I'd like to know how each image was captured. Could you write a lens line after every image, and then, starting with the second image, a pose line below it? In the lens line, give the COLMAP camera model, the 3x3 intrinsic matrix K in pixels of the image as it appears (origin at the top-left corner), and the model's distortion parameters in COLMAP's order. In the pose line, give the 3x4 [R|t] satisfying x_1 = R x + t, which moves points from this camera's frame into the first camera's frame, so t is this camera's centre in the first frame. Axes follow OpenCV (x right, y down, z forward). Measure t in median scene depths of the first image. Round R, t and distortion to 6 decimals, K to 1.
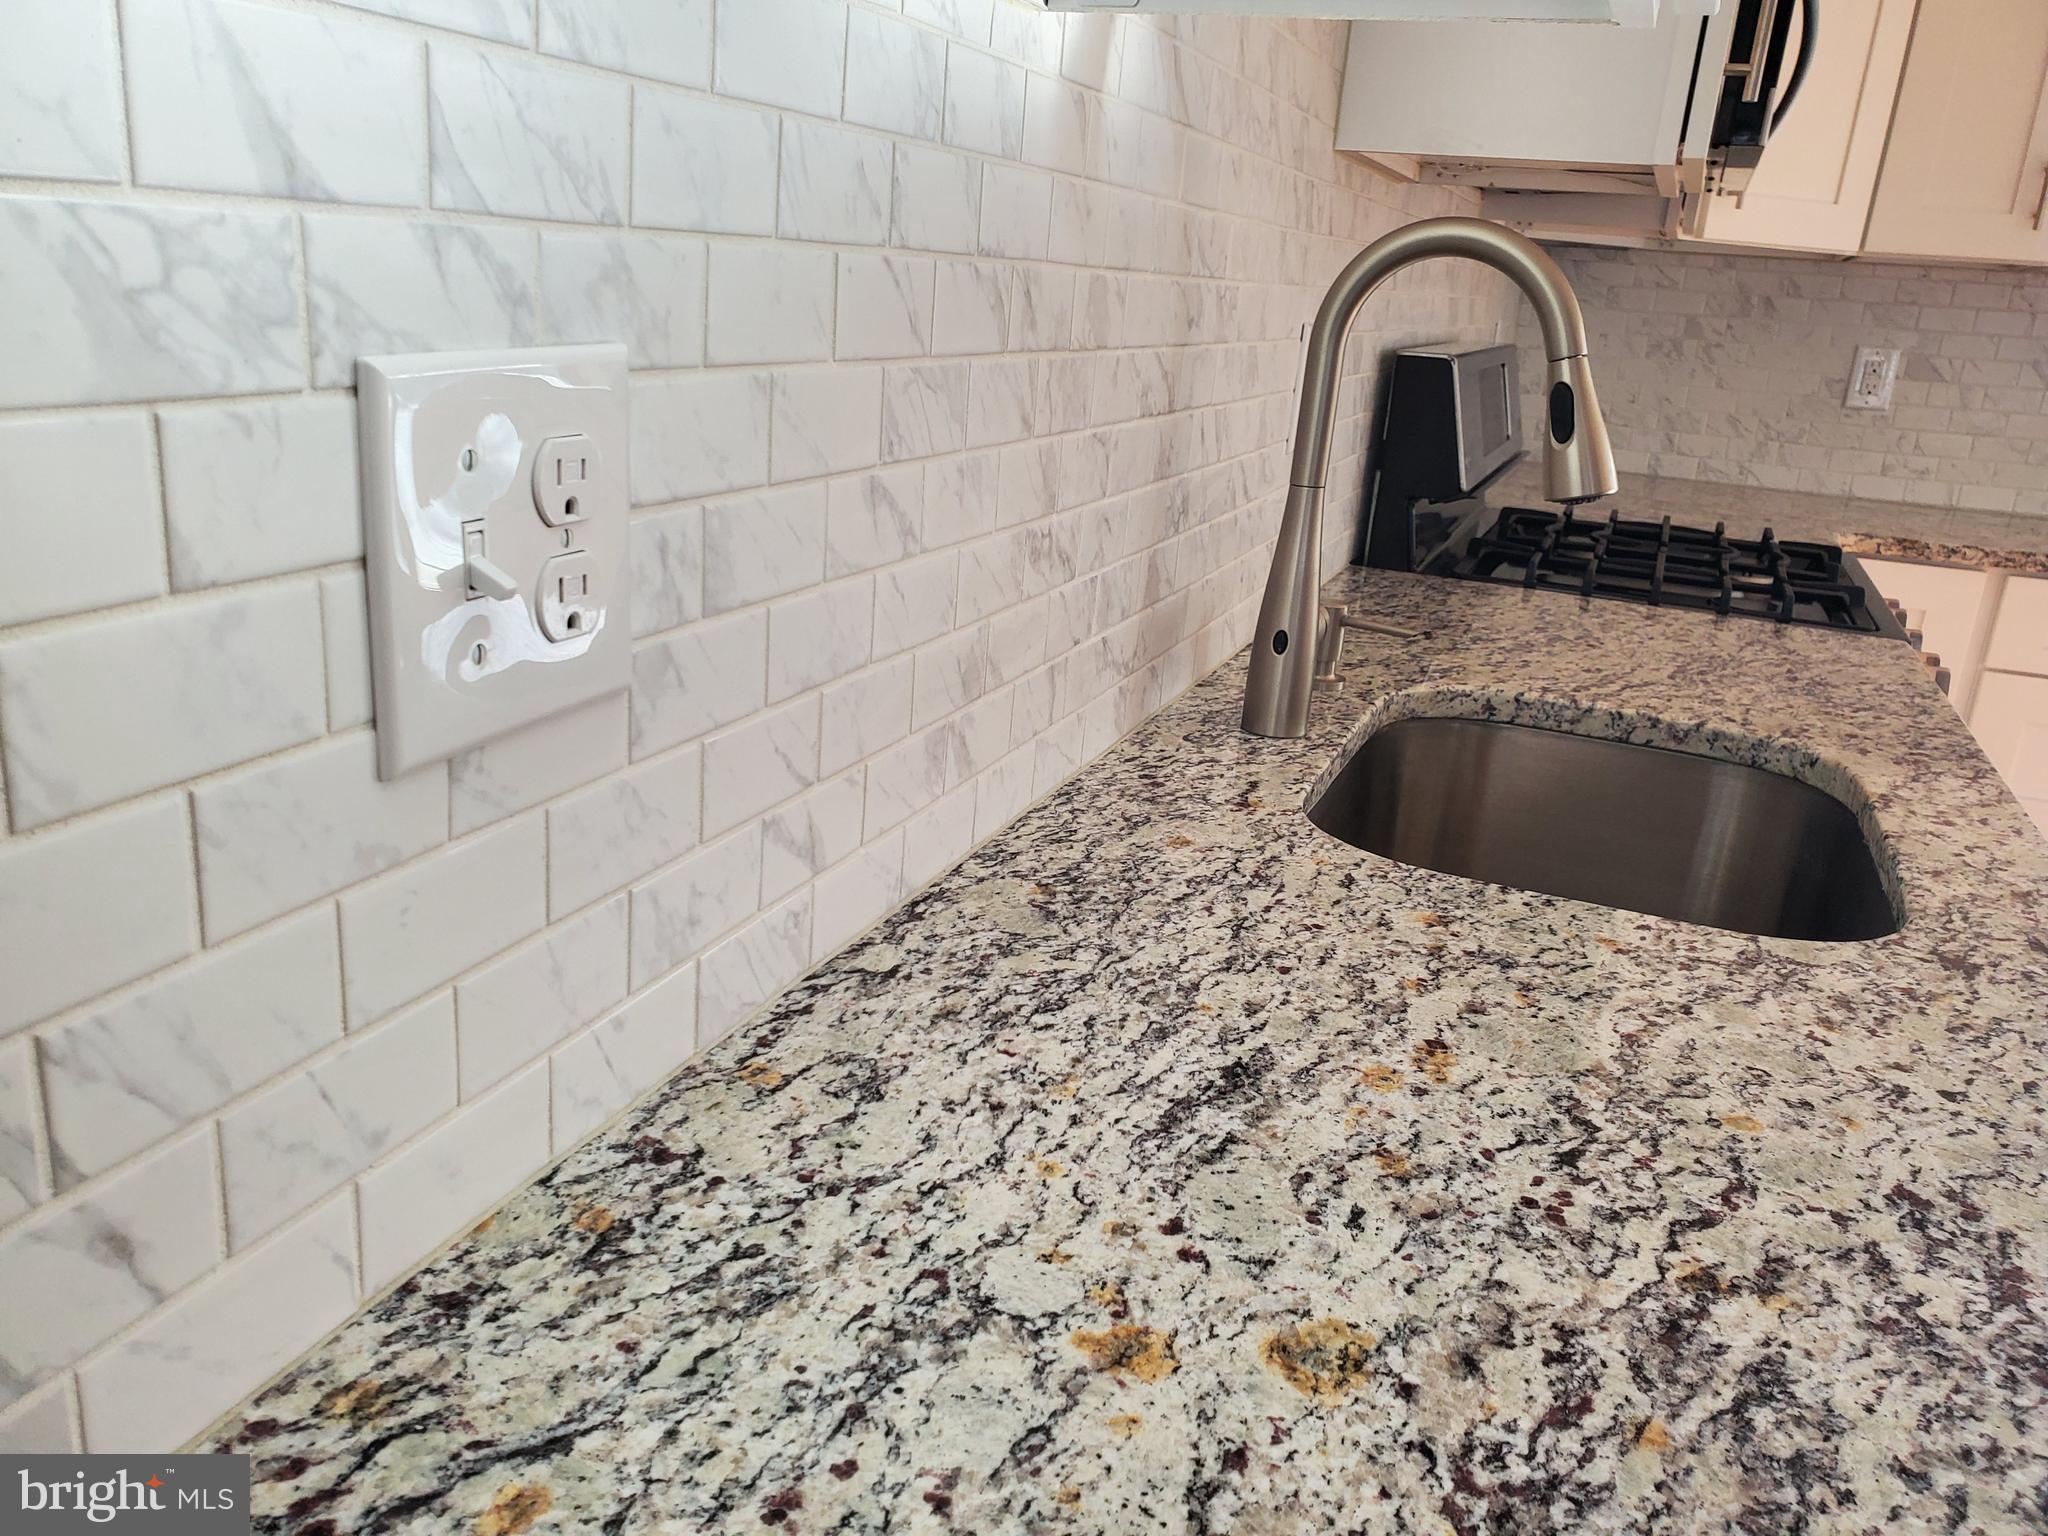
lens RADIAL K [[1648.2, 0, 1024.0], [0, 1648.2, 768.0], [0, 0, 1]] dist [0.034900, 0.010397]
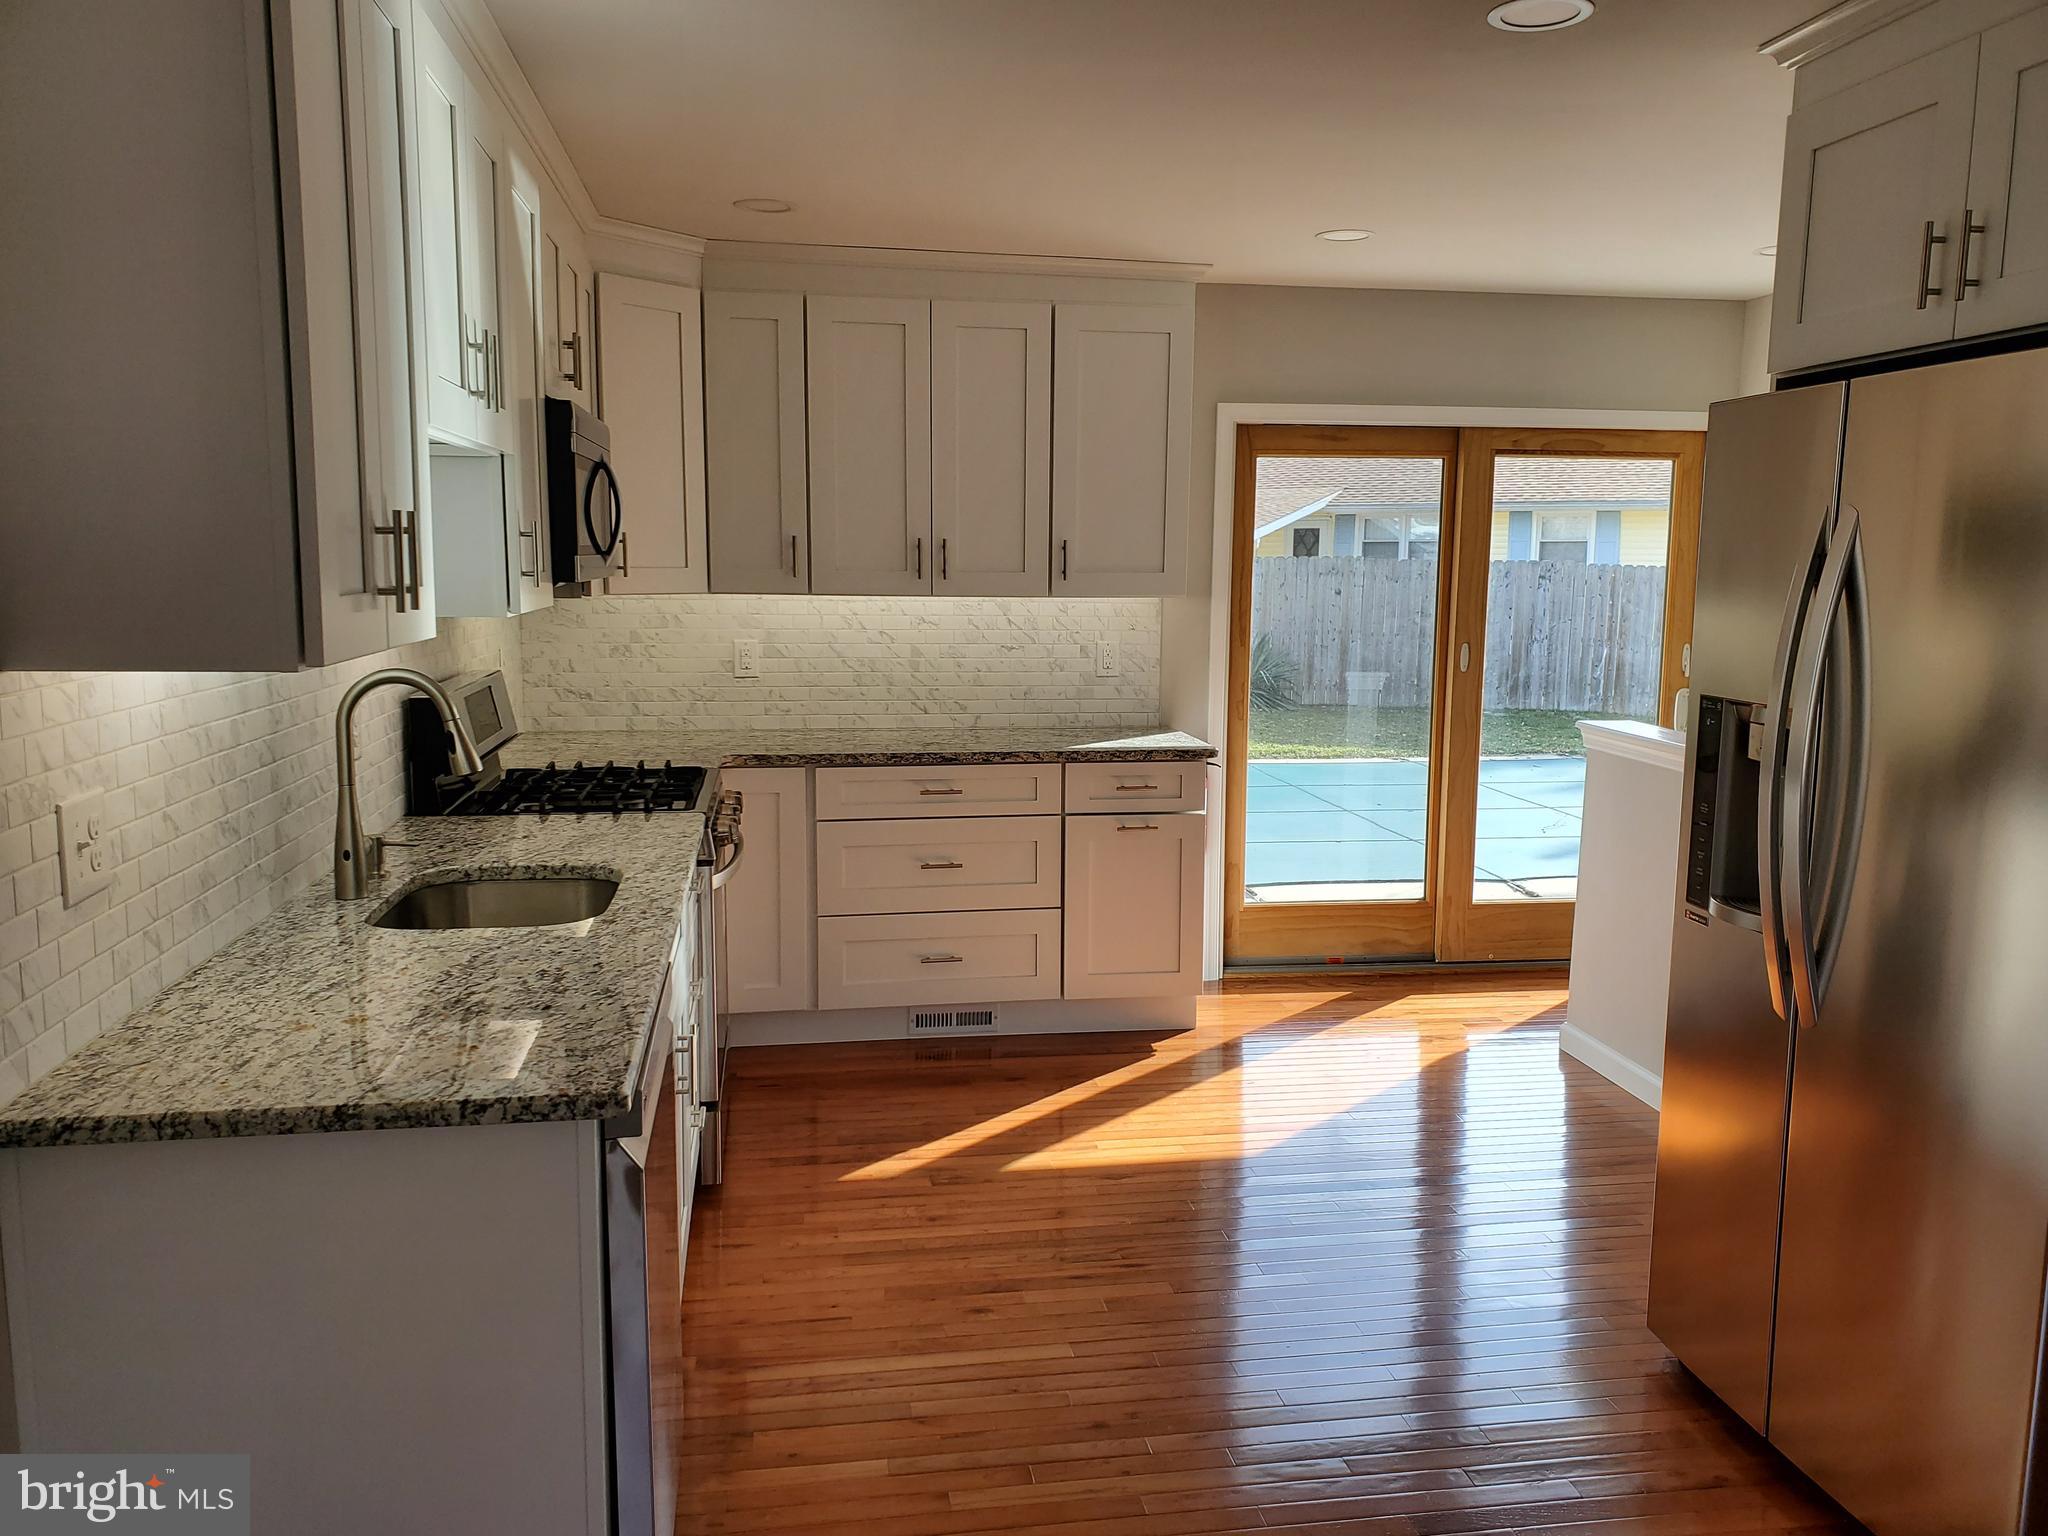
lens RADIAL K [[1648.2, 0, 1024.0], [0, 1648.2, 768.0], [0, 0, 1]] dist [0.034900, 0.010397]
pose [[0.867623, -0.135300, 0.478460, -0.176655], [0.202354, 0.975055, -0.091214, 0.332294], [-0.454184, 0.175958, 0.873359, -2.331934]]
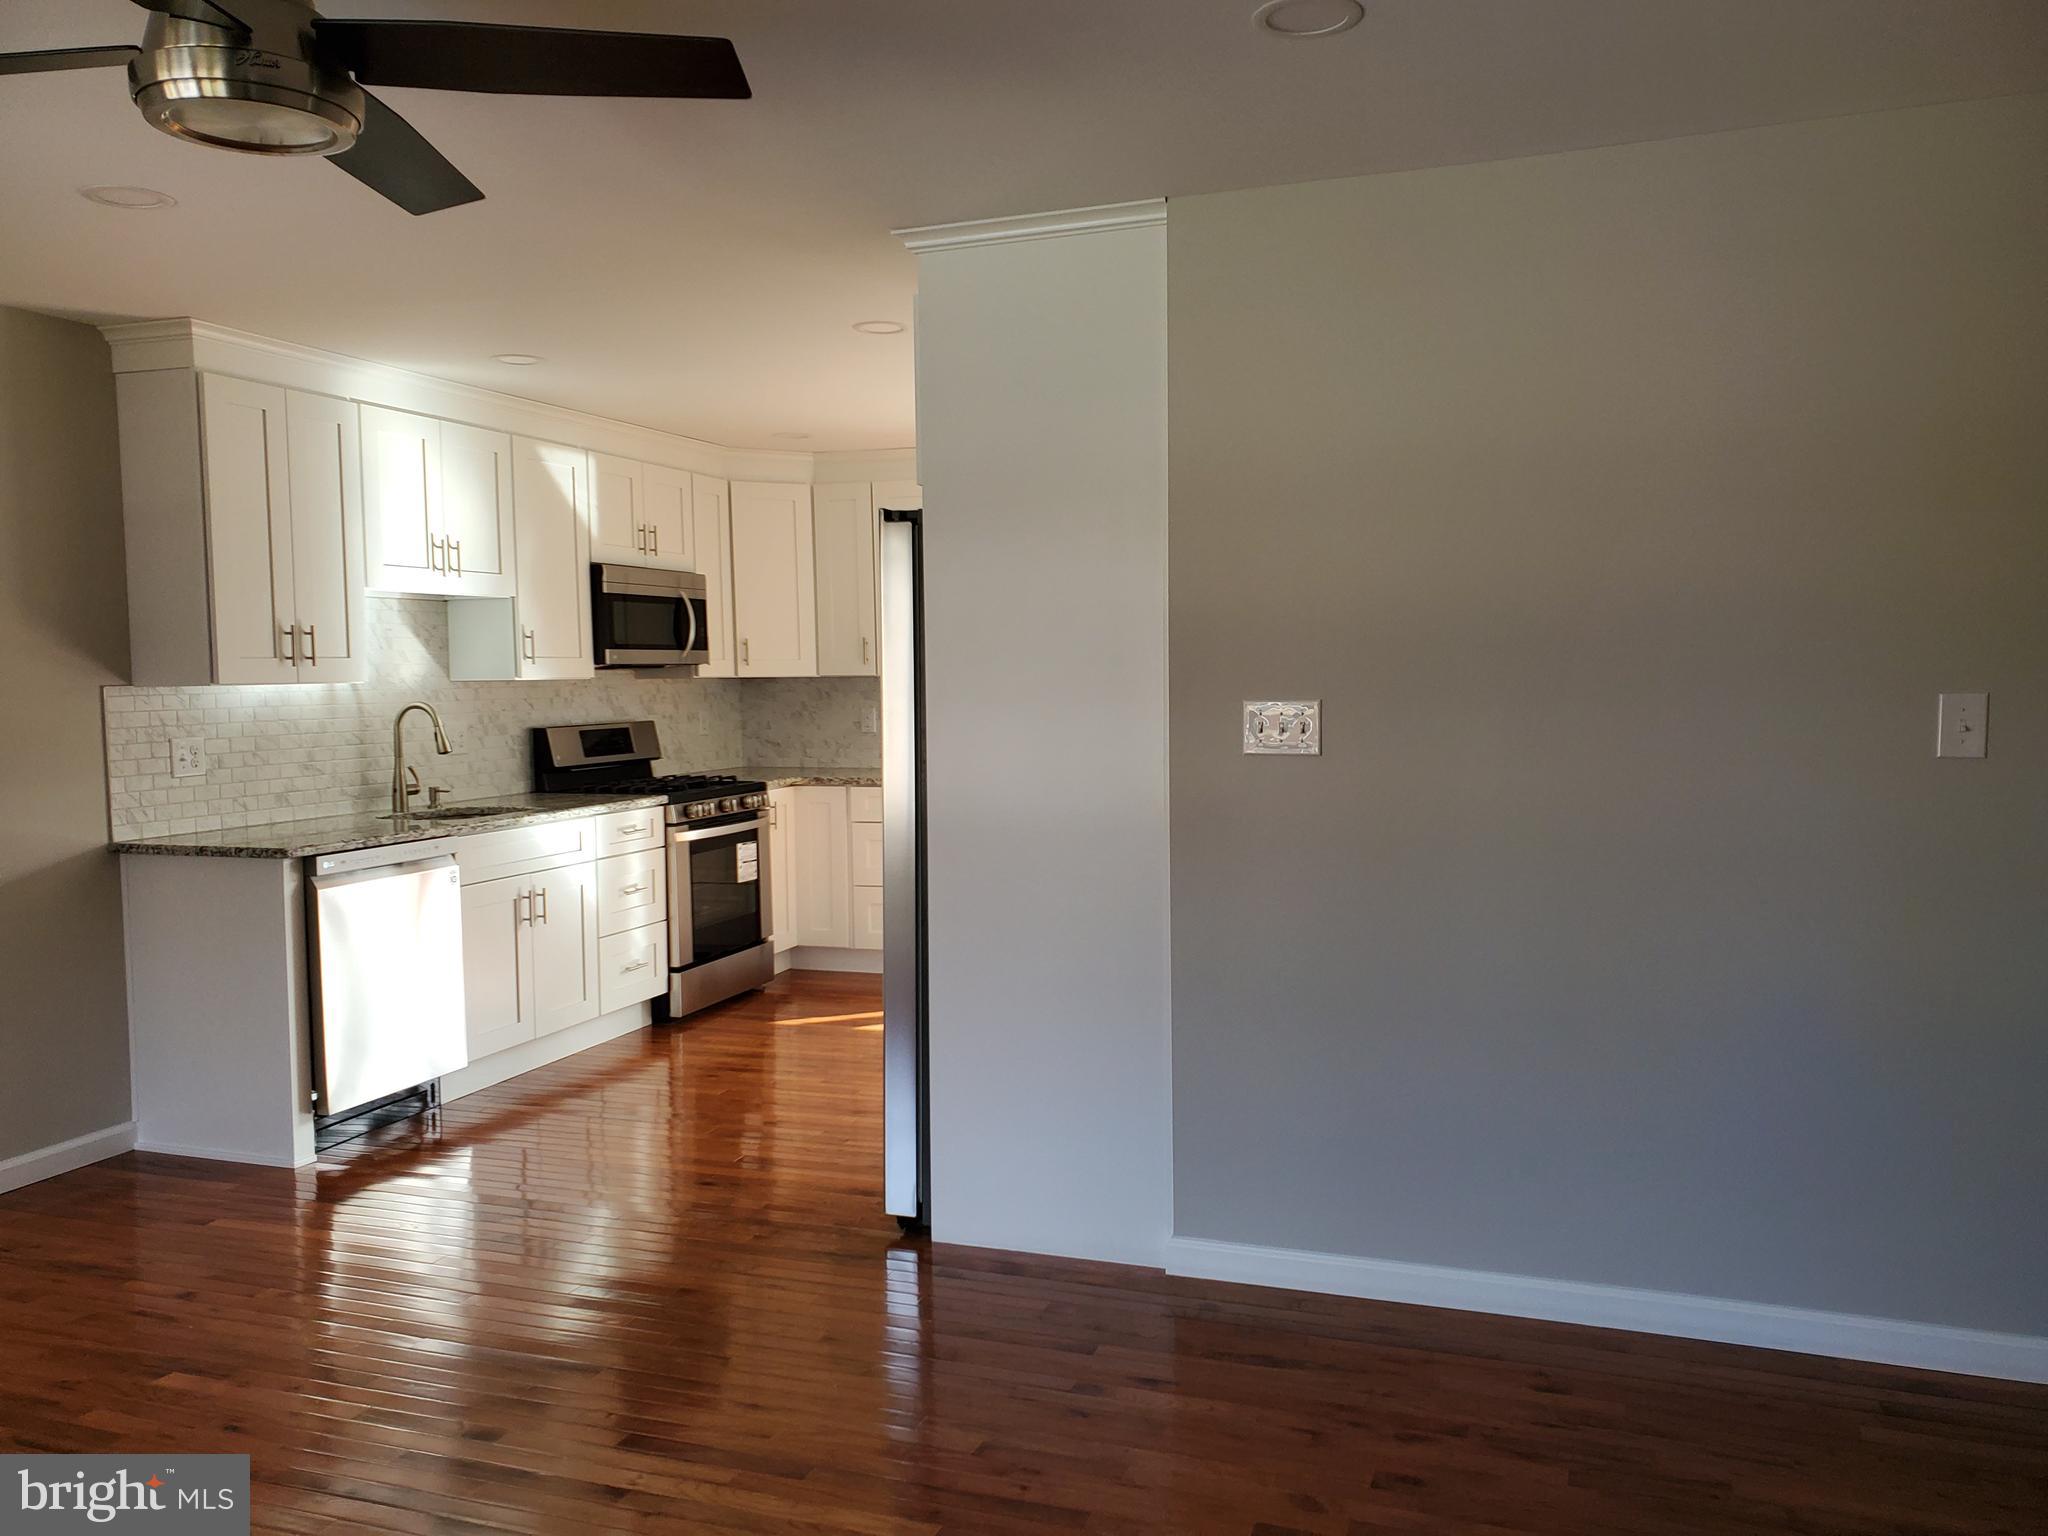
lens RADIAL K [[1648.2, 0, 1024.0], [0, 1648.2, 768.0], [0, 0, 1]] dist [0.034900, 0.010397]
pose [[0.995972, -0.089602, -0.003360, 2.865715], [0.086262, 0.967729, -0.236771, 1.714159], [0.024467, 0.235527, 0.971560, -5.518650]]
